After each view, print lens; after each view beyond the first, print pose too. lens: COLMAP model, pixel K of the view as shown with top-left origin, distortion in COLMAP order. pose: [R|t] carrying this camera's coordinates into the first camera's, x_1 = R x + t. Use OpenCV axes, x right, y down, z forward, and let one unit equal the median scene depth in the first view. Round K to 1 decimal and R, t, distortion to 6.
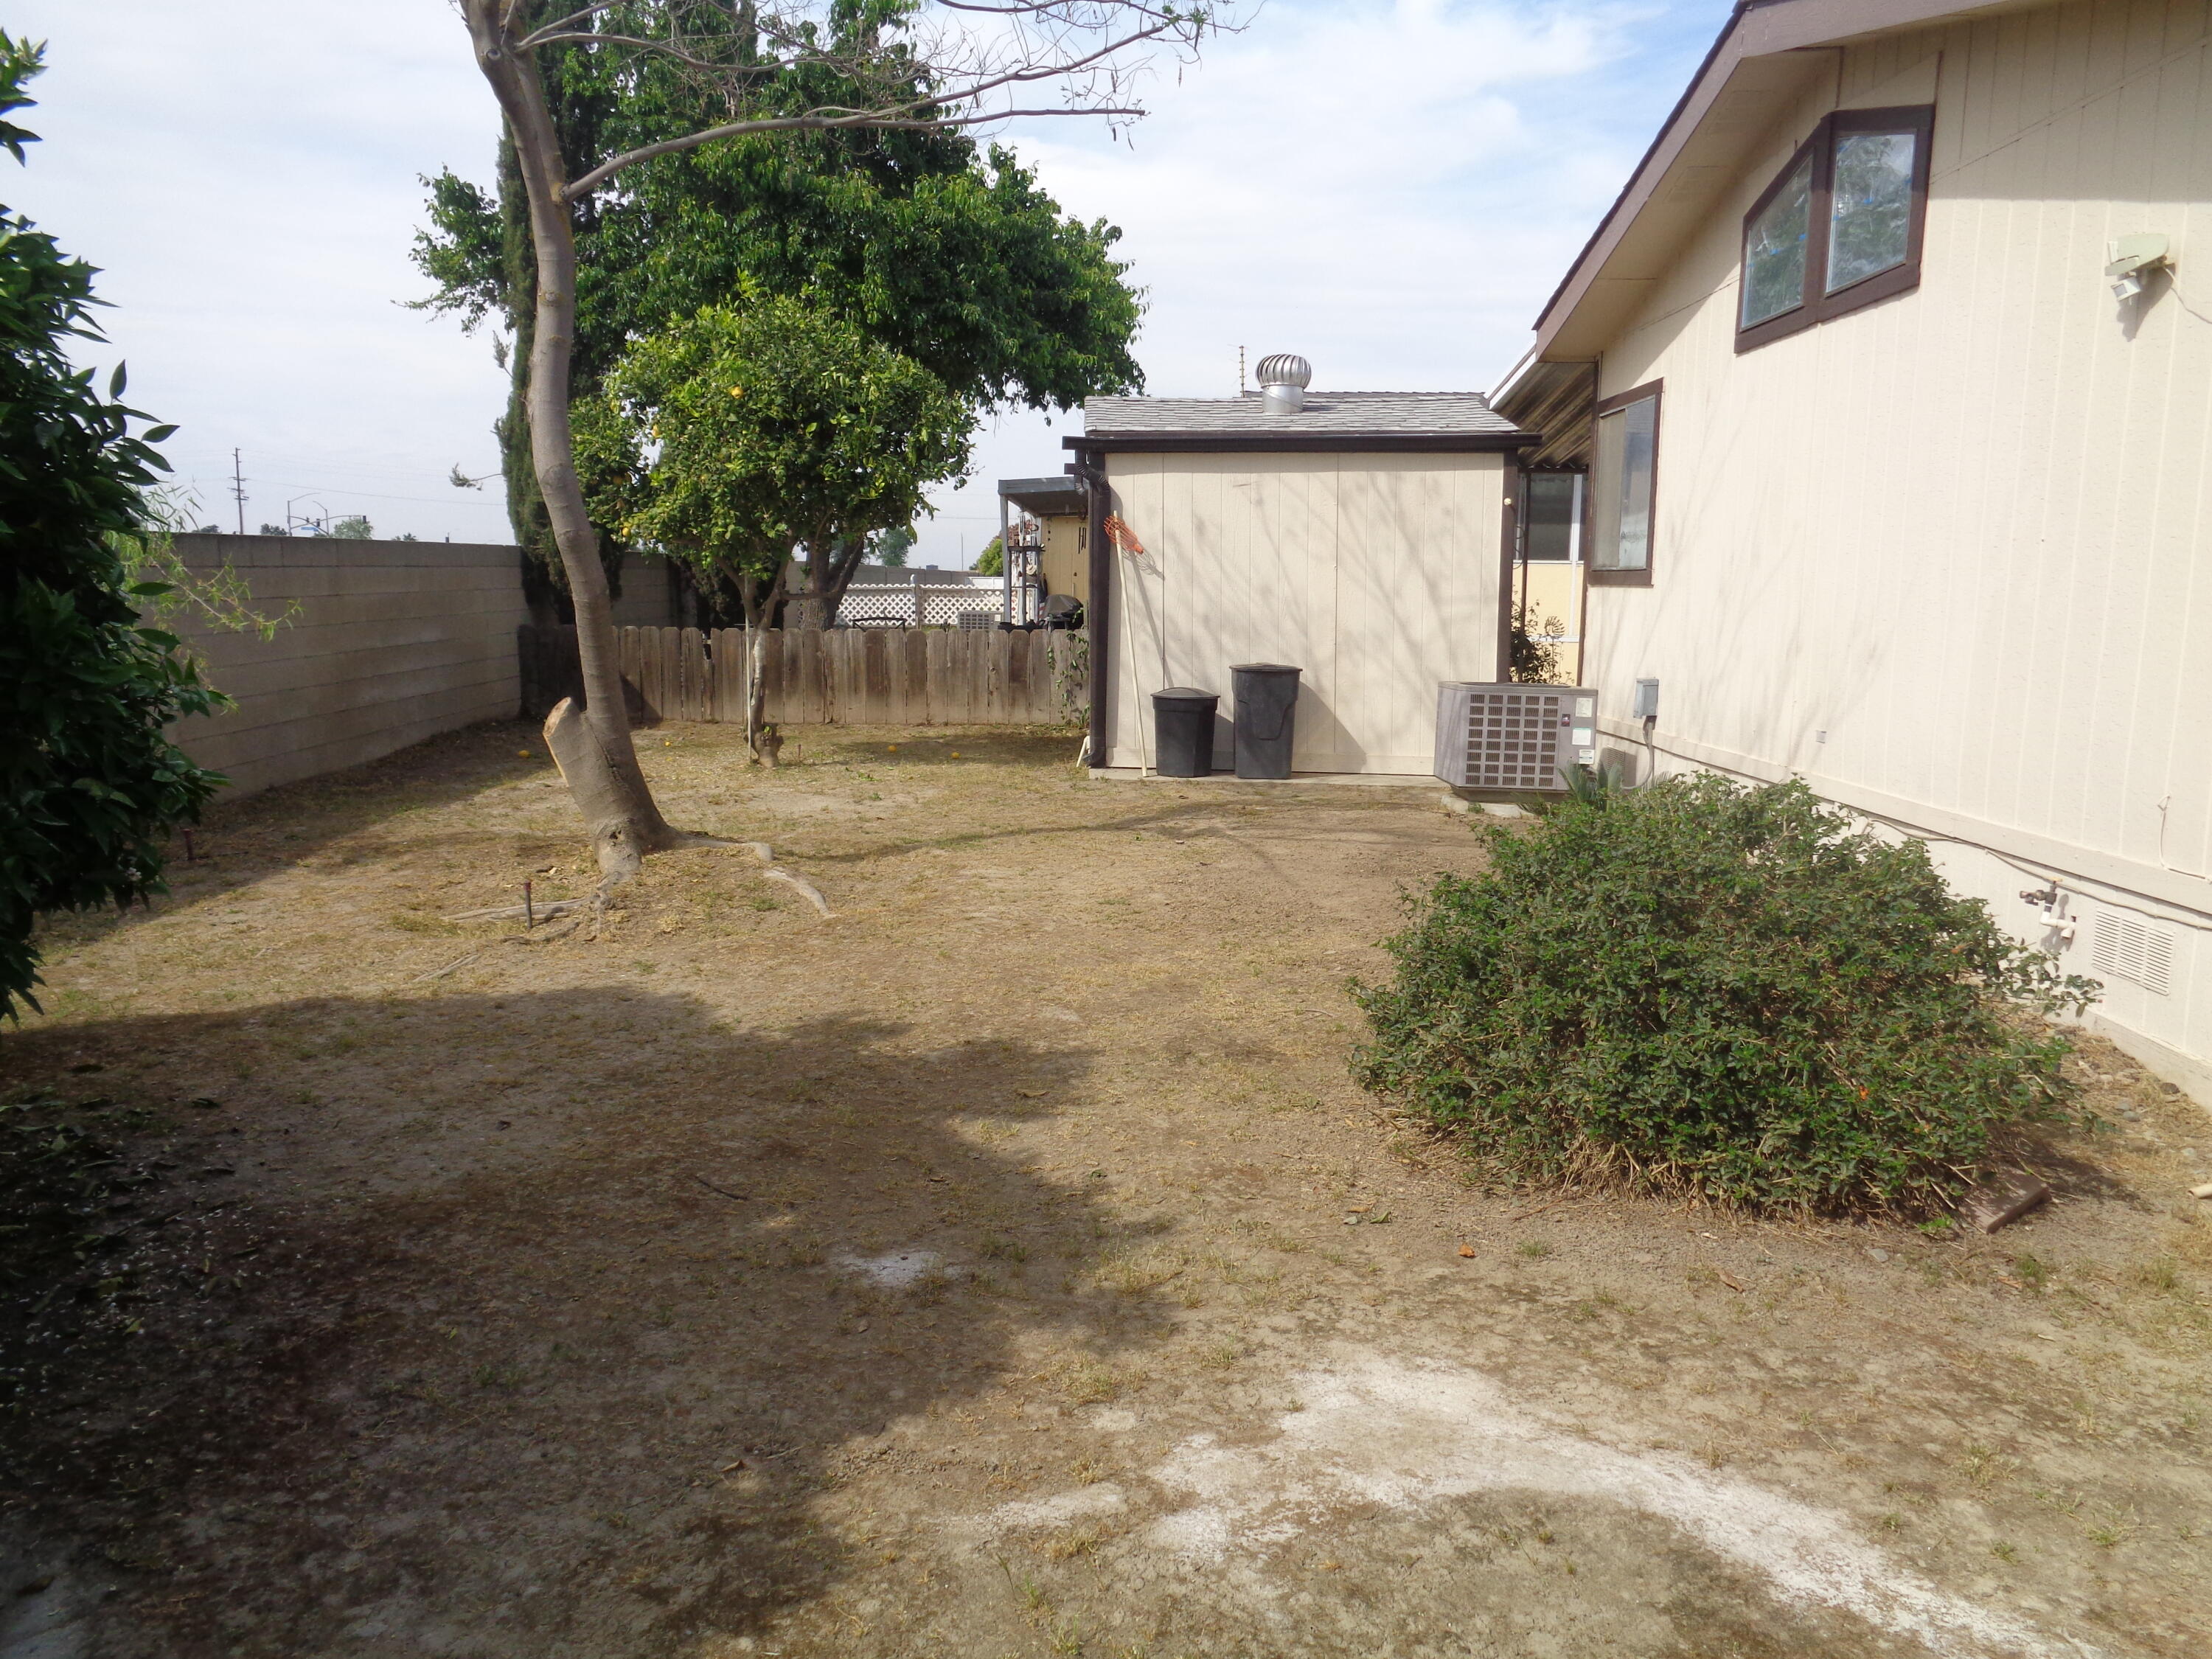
lens RADIAL K [[1667.1, 0, 1108.1], [0, 1667.1, 820.1], [0, 0, 1]] dist [-0.016612, 0.025011]
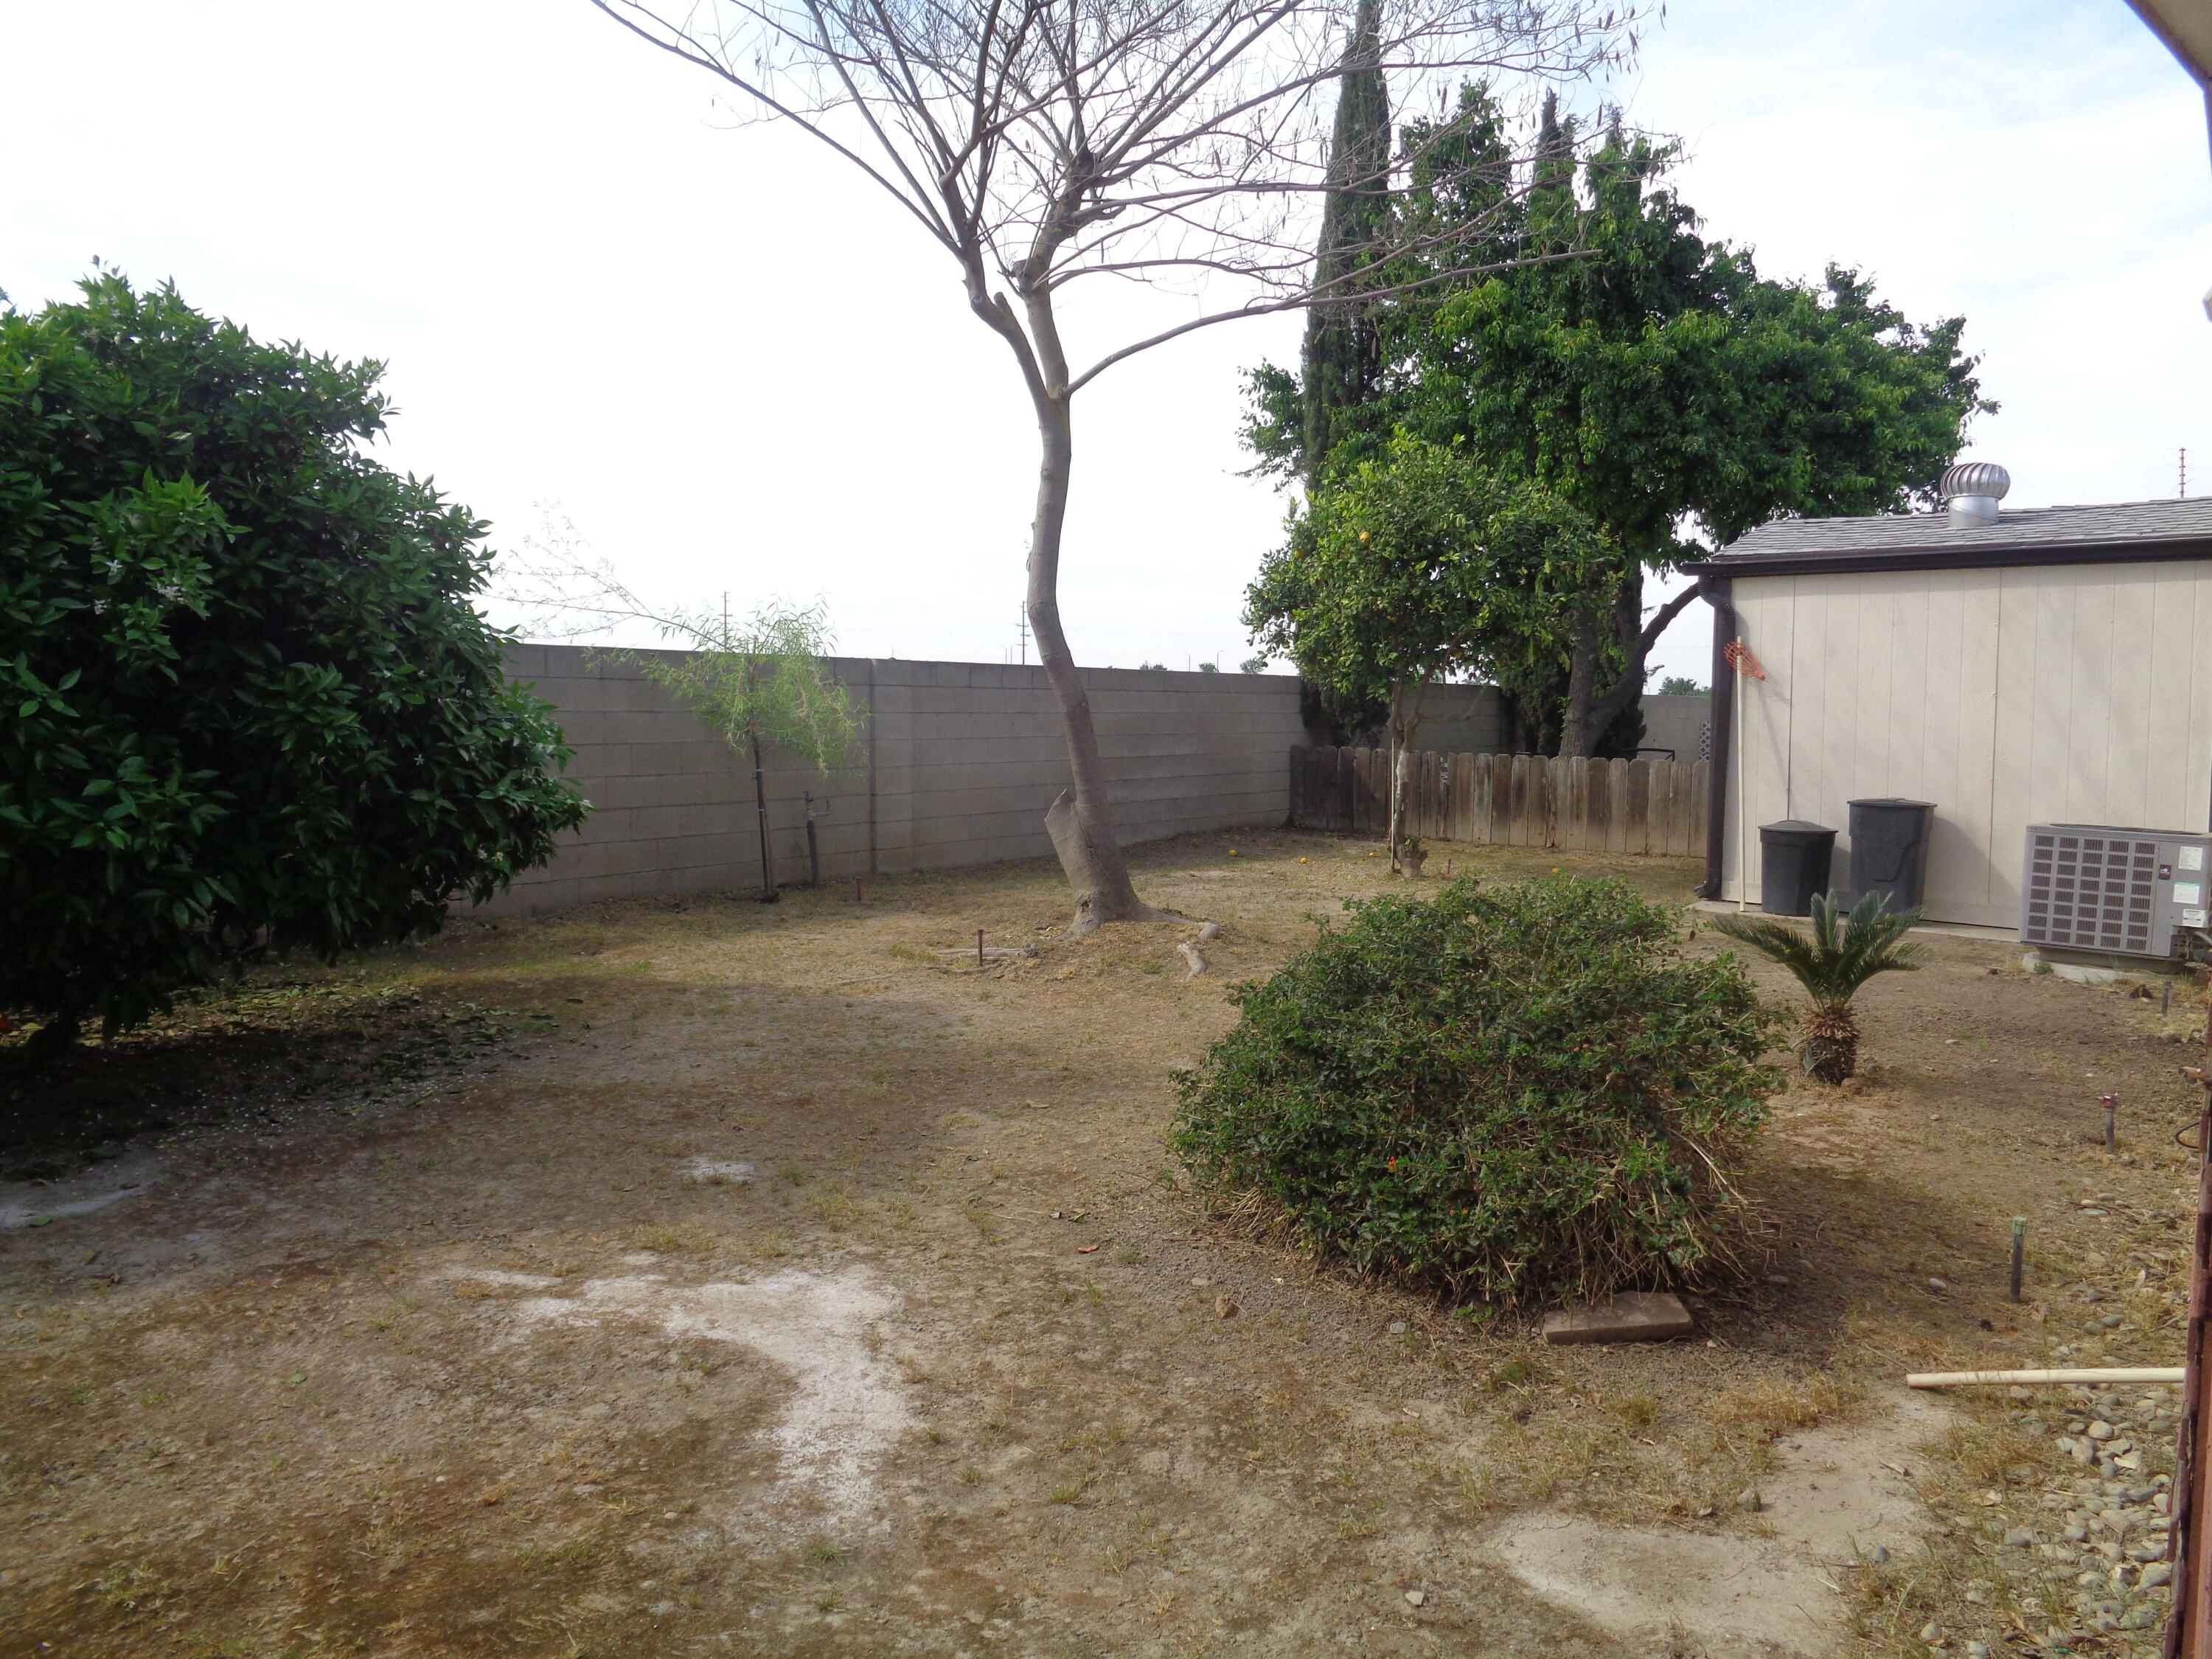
lens RADIAL K [[1667.1, 0, 1108.1], [0, 1667.1, 820.1], [0, 0, 1]] dist [-0.016612, 0.025011]
pose [[0.812185, 0.046966, -0.581506, 0.327251], [-0.095407, 0.994028, -0.052971, 0.008618], [0.575545, 0.098503, 0.811816, 0.015307]]
